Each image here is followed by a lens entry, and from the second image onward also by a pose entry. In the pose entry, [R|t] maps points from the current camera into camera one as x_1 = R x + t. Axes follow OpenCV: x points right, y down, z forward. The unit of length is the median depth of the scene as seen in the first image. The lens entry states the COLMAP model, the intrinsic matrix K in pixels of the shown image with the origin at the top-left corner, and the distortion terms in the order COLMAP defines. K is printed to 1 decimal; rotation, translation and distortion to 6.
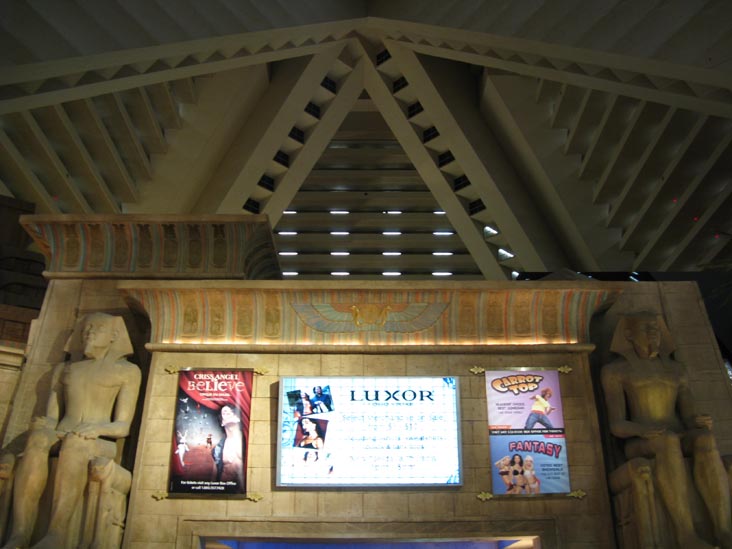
lens RADIAL K [[743.4, 0, 366.0], [0, 743.4, 274.5], [0, 0, 1]] dist [-0.190731, 0.207933]
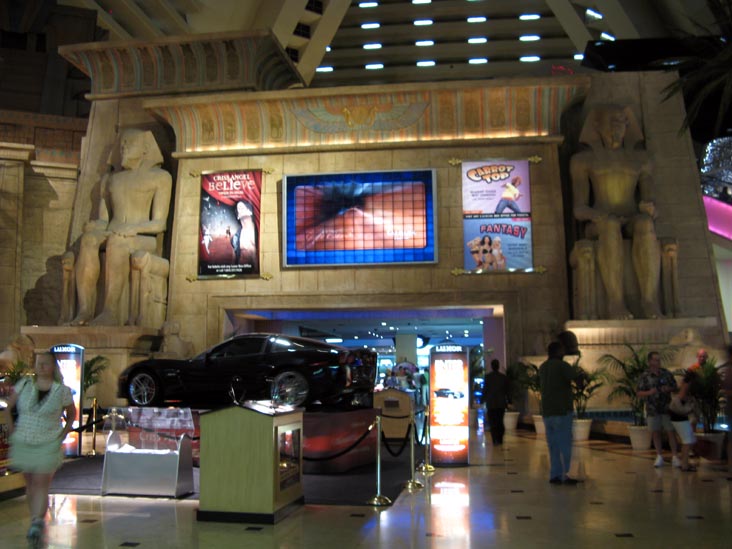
lens RADIAL K [[743.4, 0, 366.0], [0, 743.4, 274.5], [0, 0, 1]] dist [-0.190731, 0.207933]
pose [[0.989466, -0.020153, -0.143356, 0.176061], [0.063136, 0.951197, 0.302056, -0.056140], [0.130273, -0.307925, 0.942450, -0.132745]]
